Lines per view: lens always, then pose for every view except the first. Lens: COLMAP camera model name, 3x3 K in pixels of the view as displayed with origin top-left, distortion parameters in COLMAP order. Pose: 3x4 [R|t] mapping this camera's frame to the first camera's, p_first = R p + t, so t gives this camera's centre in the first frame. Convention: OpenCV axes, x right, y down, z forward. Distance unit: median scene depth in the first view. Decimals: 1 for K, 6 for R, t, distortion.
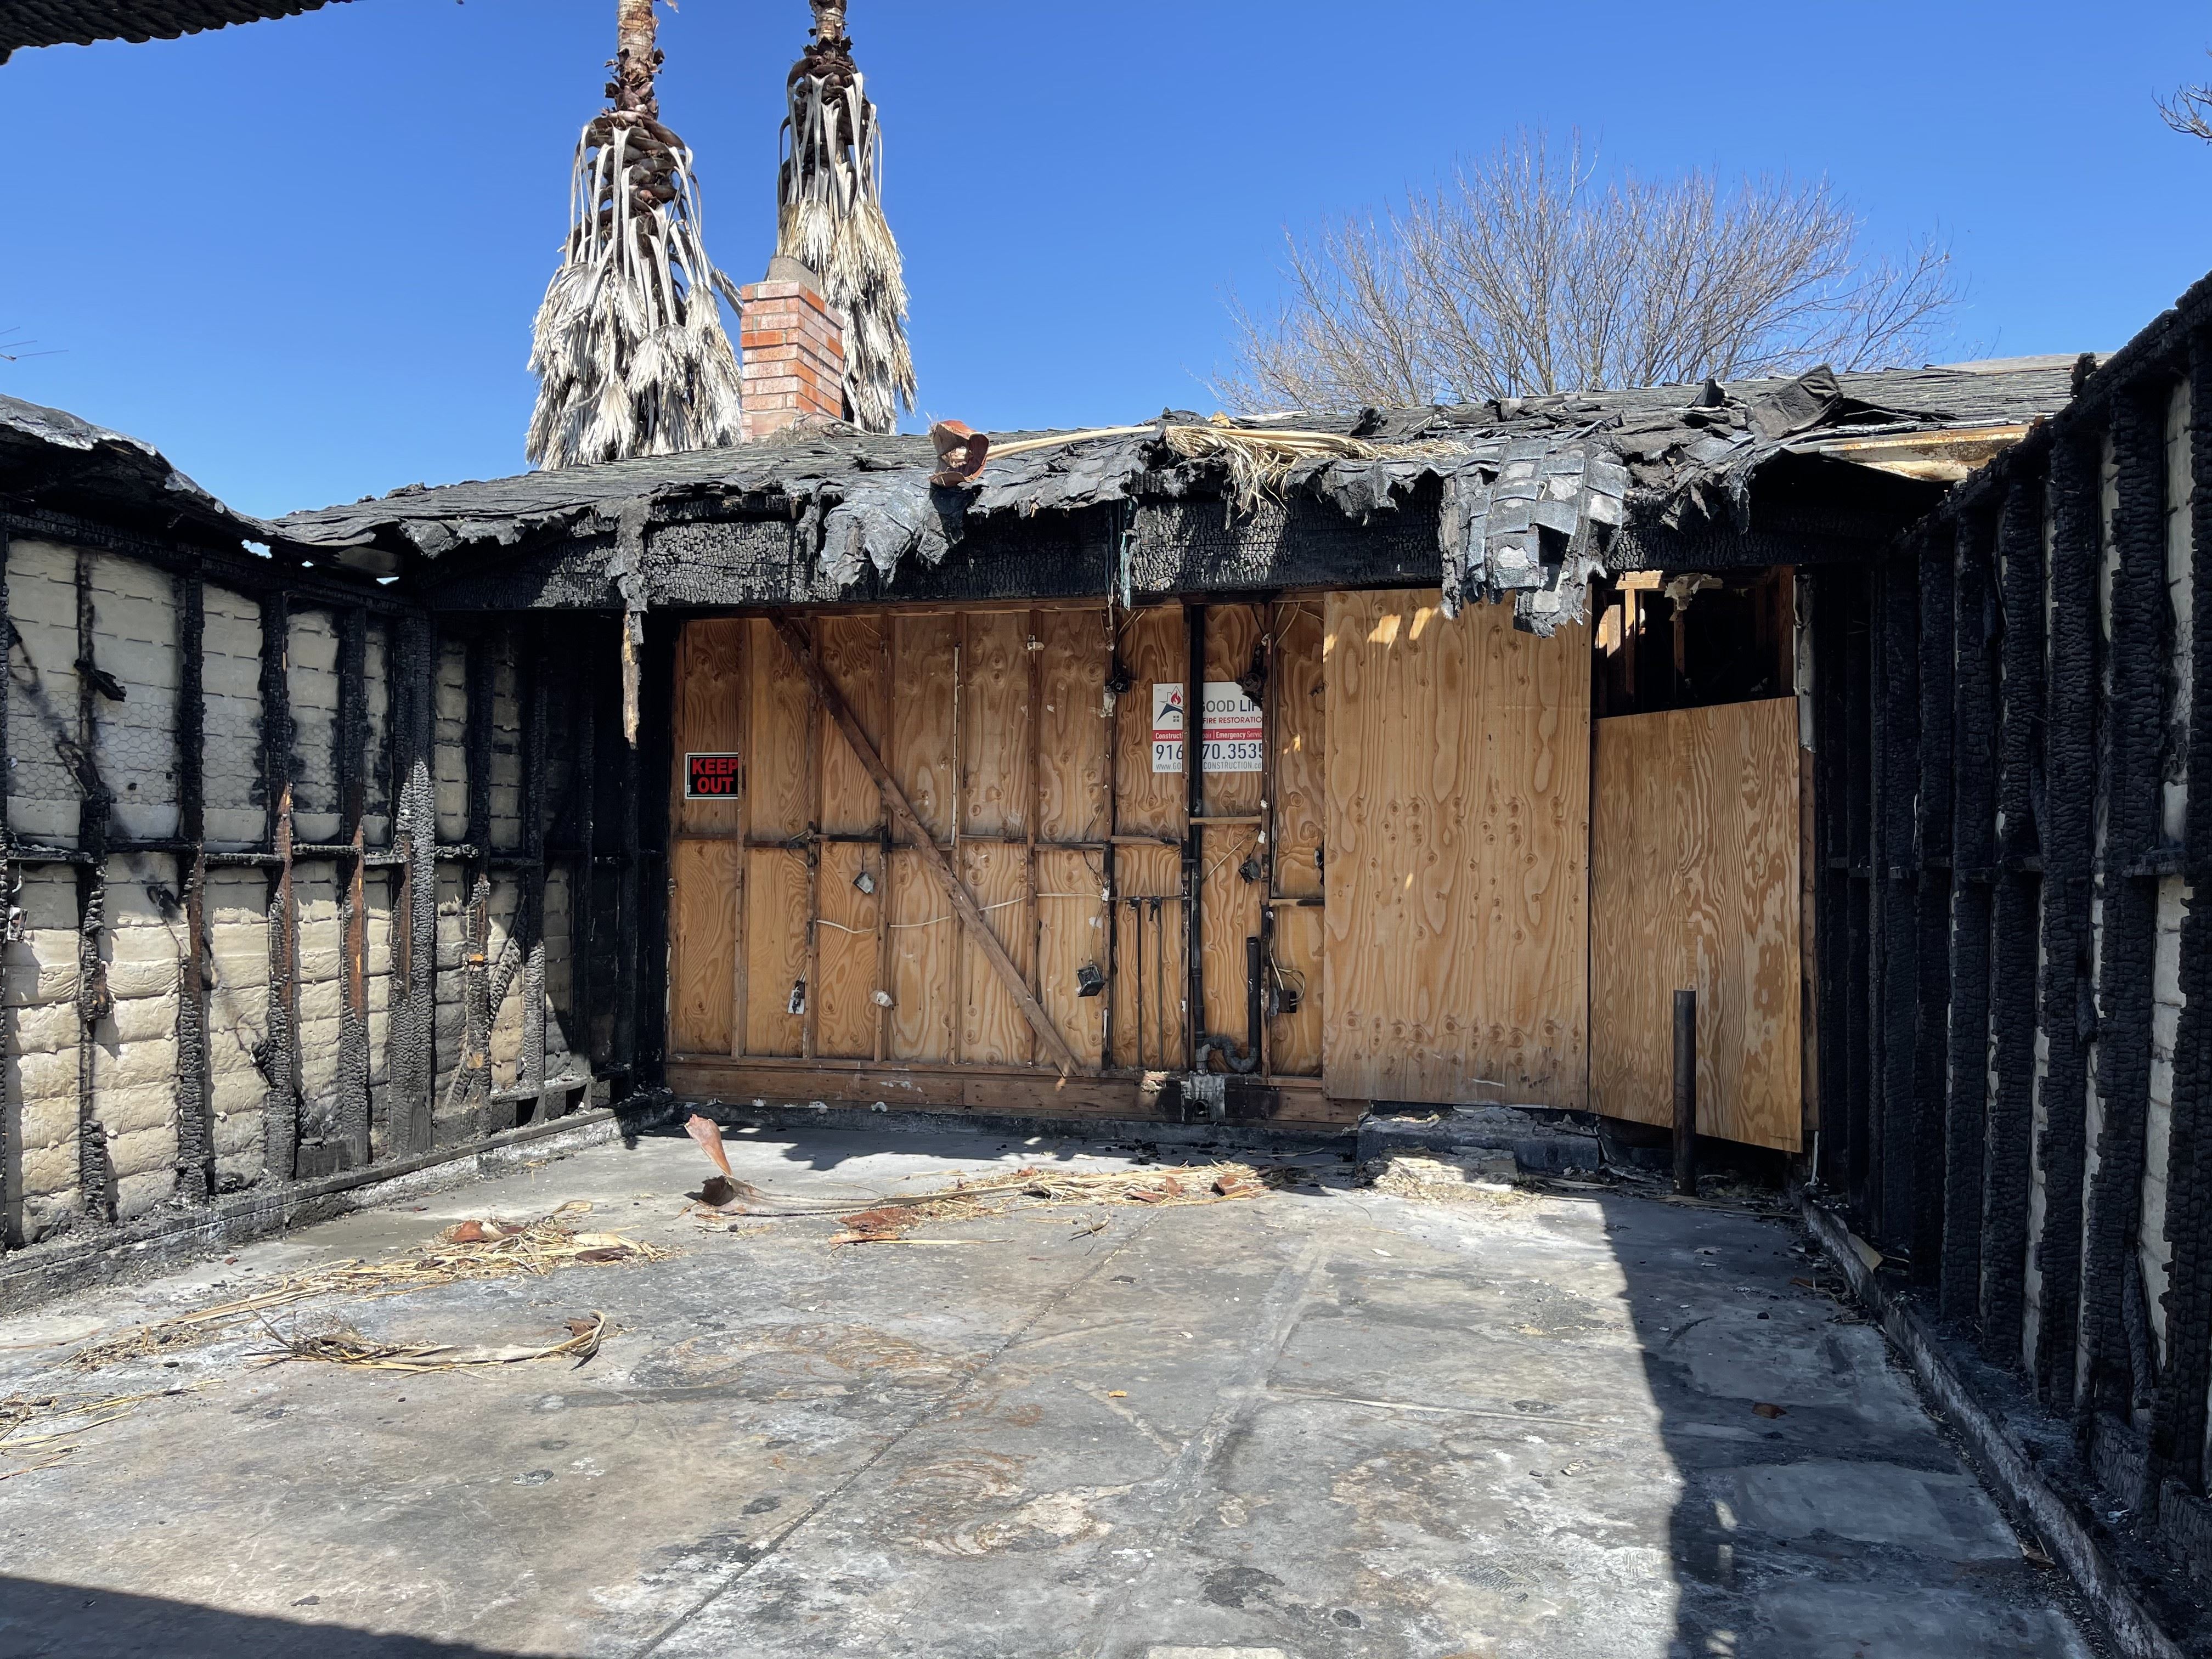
lens RADIAL K [[1672.9, 0, 1113.6], [0, 1672.9, 830.5], [0, 0, 1]] dist [0.066265, -0.097108]
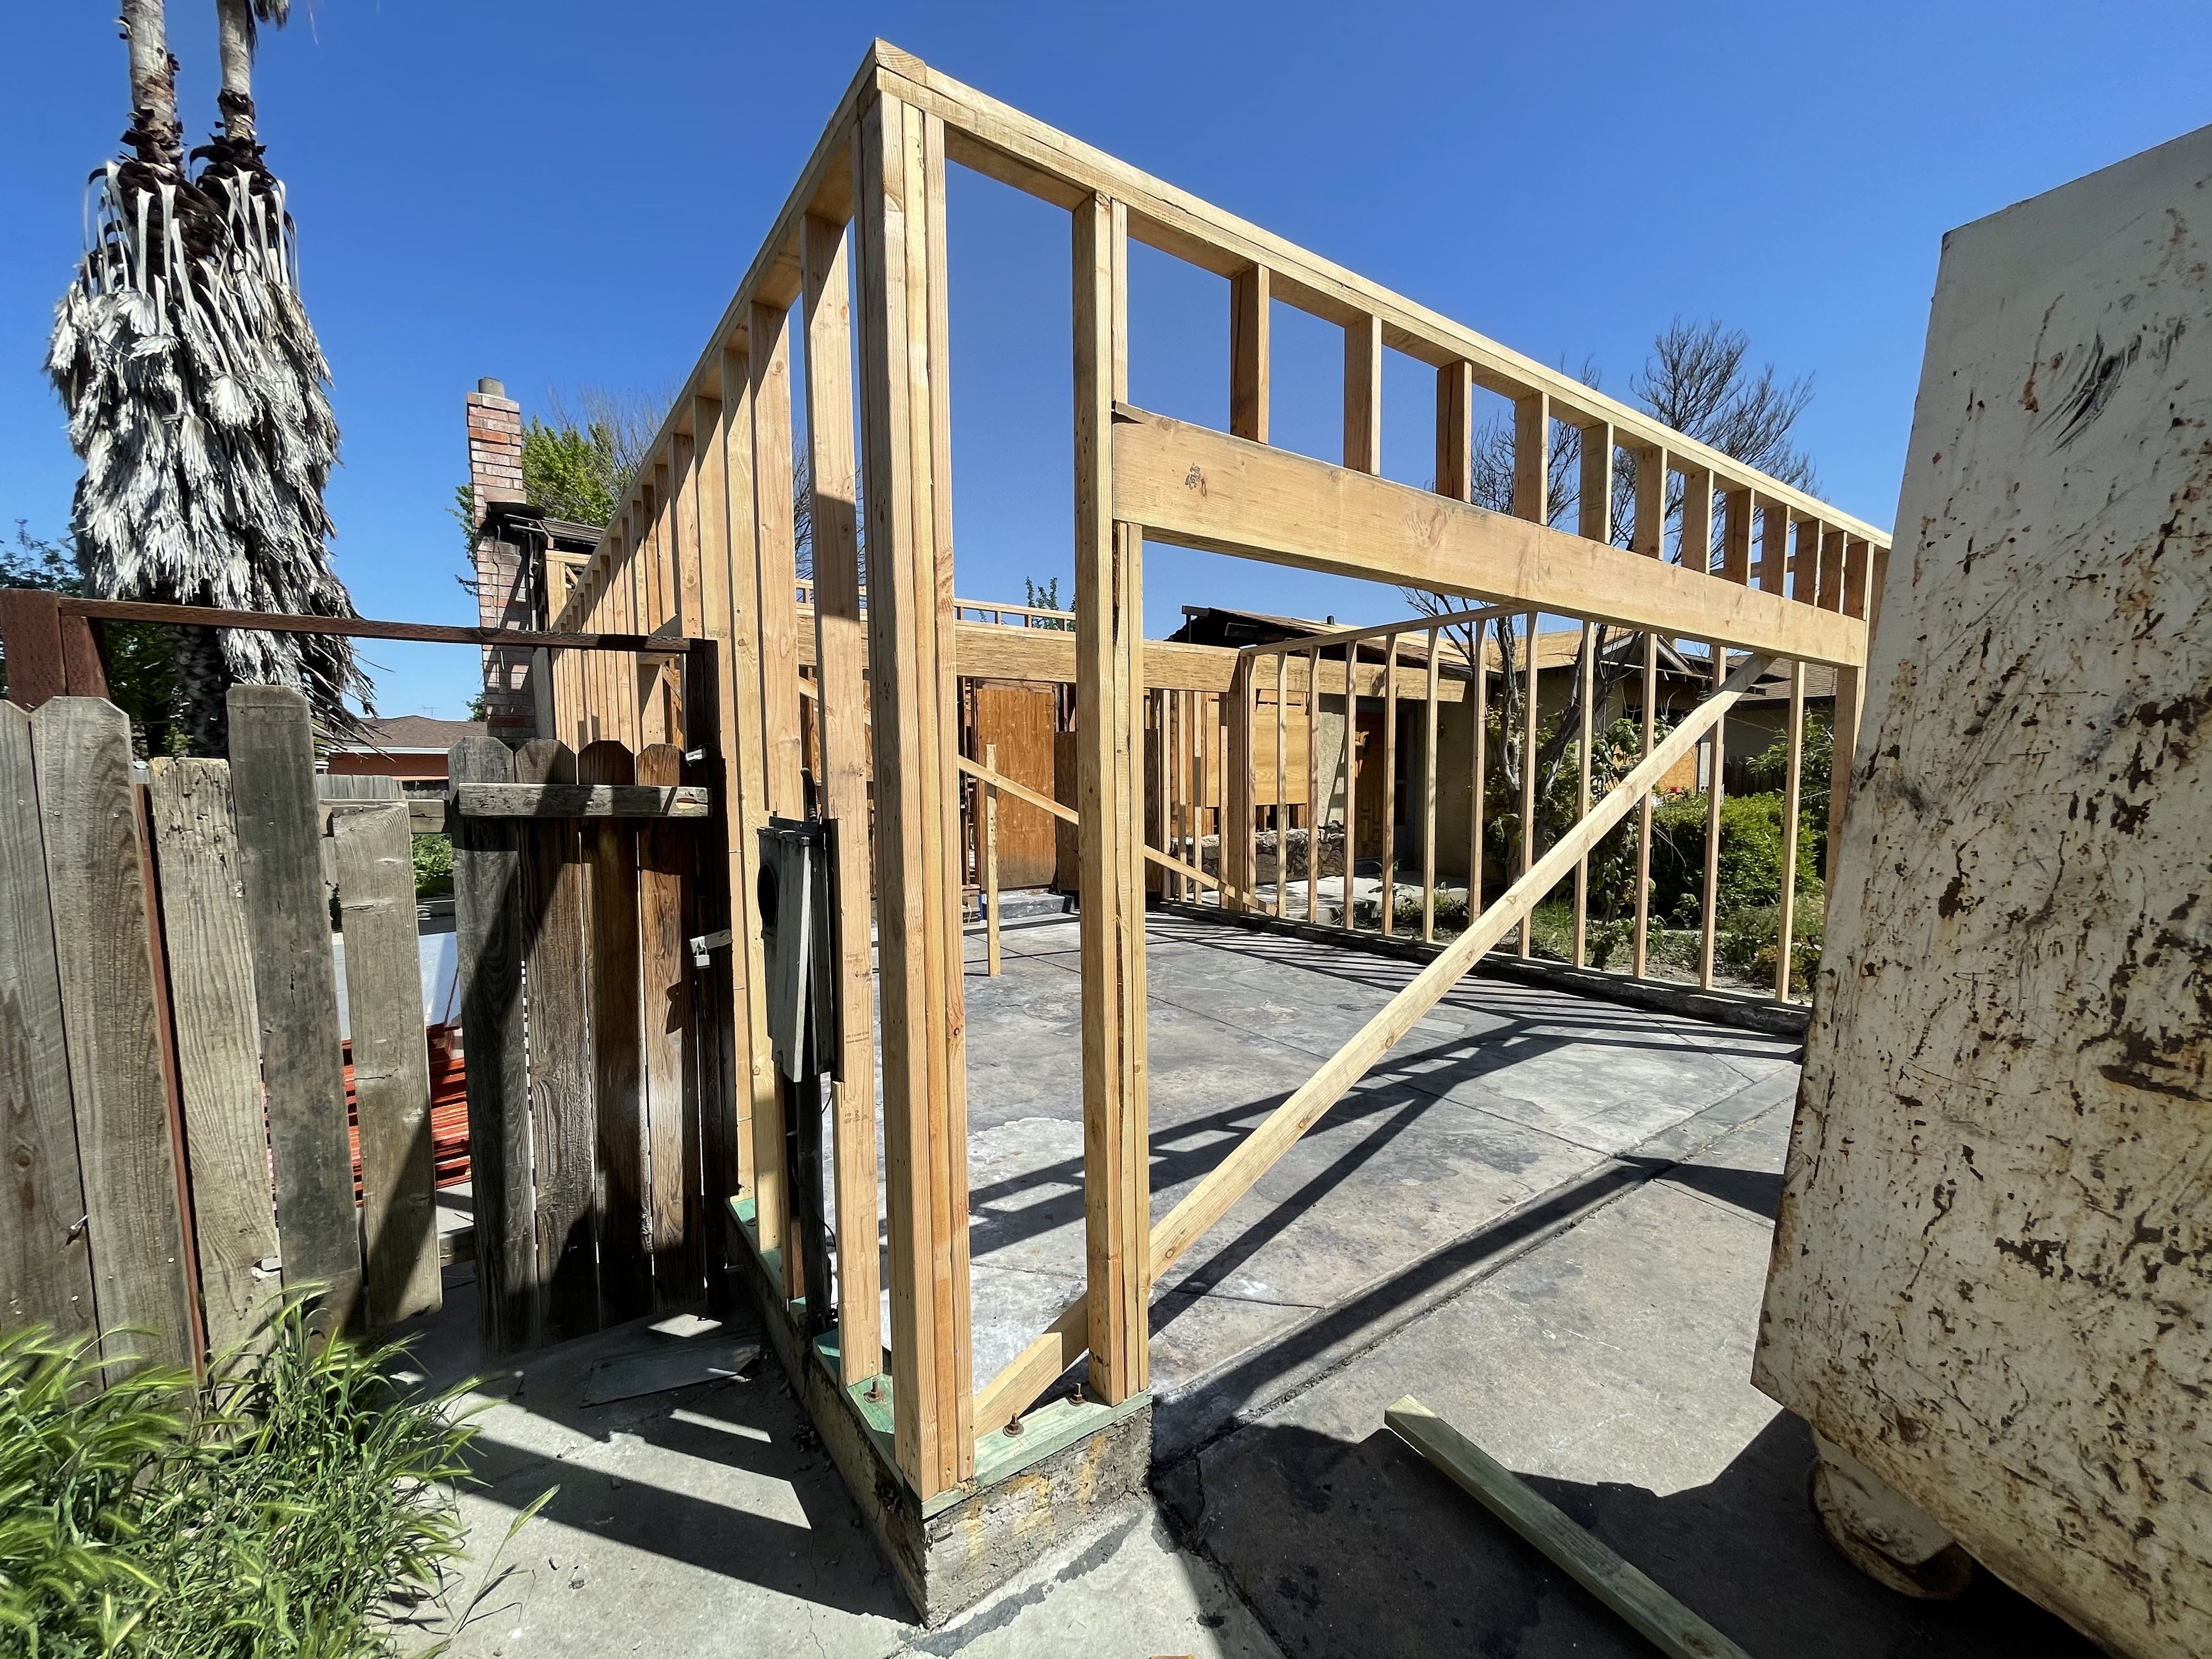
lens RADIAL K [[883.4, 0, 1112.6], [0, 883.4, 835.3], [0, 0, 1]] dist [0.009013, 0.000010]
pose [[0.648021, -0.064487, 0.758887, -0.744661], [0.001187, 0.996493, 0.083664, -0.018256], [-0.761621, -0.053315, 0.645825, 0.119995]]
